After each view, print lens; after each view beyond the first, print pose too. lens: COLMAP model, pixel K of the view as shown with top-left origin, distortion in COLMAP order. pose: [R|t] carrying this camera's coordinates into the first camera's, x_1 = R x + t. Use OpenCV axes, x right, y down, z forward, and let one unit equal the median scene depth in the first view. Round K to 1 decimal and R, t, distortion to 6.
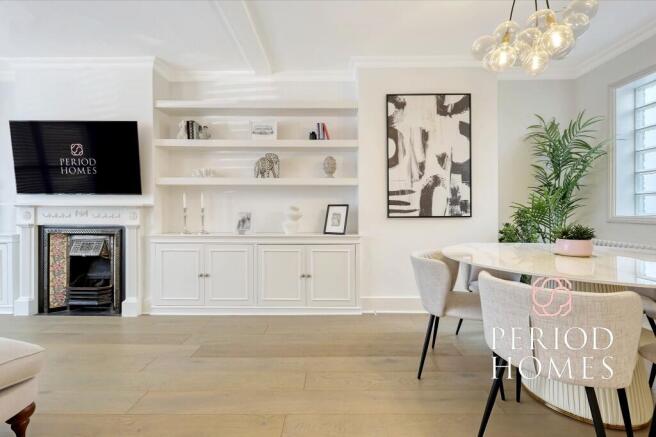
lens RADIAL K [[287.6, 0, 324.6], [0, 287.6, 214.0], [0, 0, 1]] dist [0.003836, 0.000981]
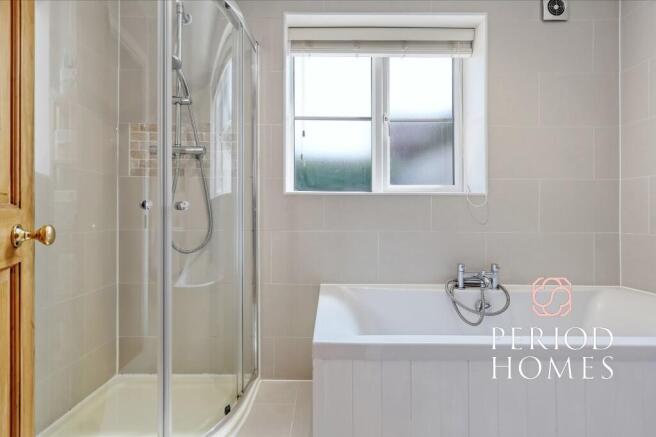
lens RADIAL K [[285.9, 0, 328.7], [0, 285.9, 209.8], [0, 0, 1]] dist [0.000746, 0.000167]
pose [[0.999662, 0.001417, 0.025978, -1.105782], [-0.001235, 0.999974, -0.007037, -0.312187], [-0.025987, 0.007002, 0.999638, 0.738403]]
